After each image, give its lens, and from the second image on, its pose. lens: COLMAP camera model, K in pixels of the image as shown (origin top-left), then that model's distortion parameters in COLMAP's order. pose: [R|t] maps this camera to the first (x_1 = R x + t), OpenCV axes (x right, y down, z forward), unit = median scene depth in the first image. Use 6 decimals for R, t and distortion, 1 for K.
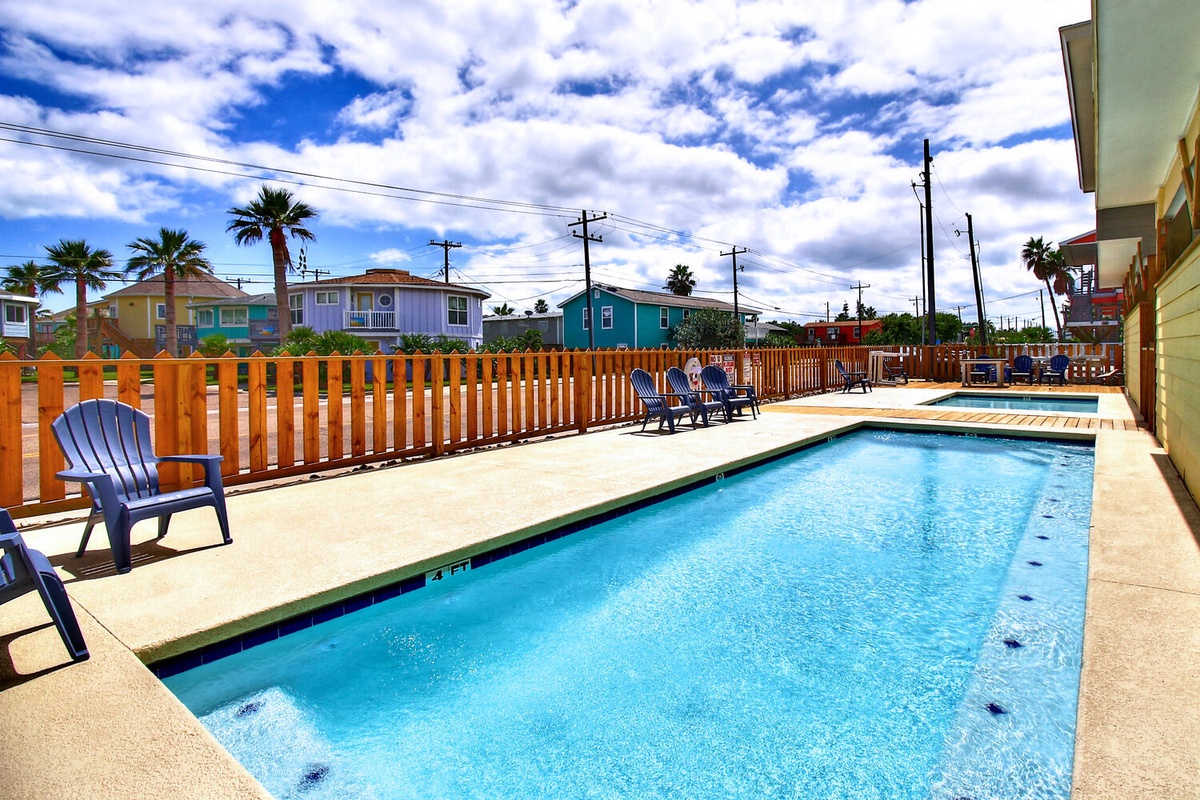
lens RADIAL K [[649.0, 0, 596.0], [0, 649.0, 354.9], [0, 0, 1]] dist [0.055251, -0.000468]
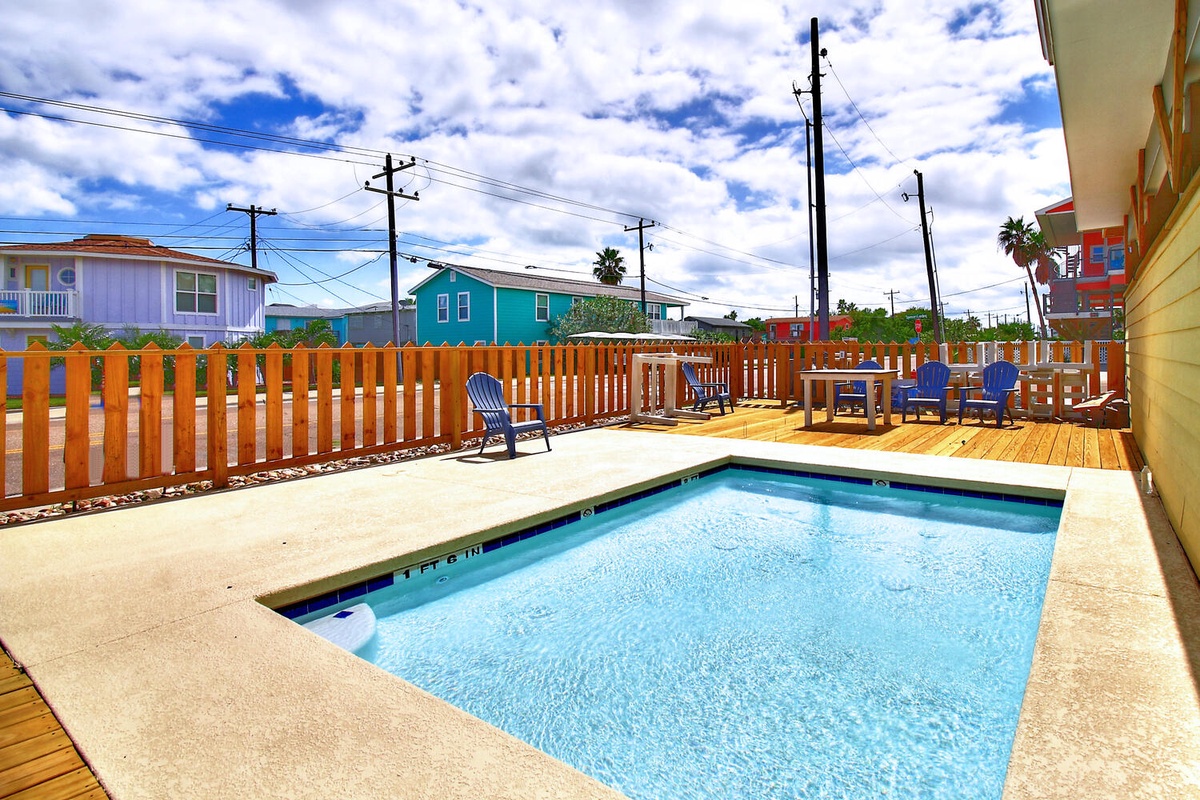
lens RADIAL K [[612.4, 0, 596.4], [0, 612.4, 352.8], [0, 0, 1]] dist [0.026967, 0.000043]
pose [[0.999663, 0.005163, -0.025427, 0.145667], [-0.005042, 0.999976, 0.004834, -0.002883], [0.025451, -0.004704, 0.999665, 0.189872]]
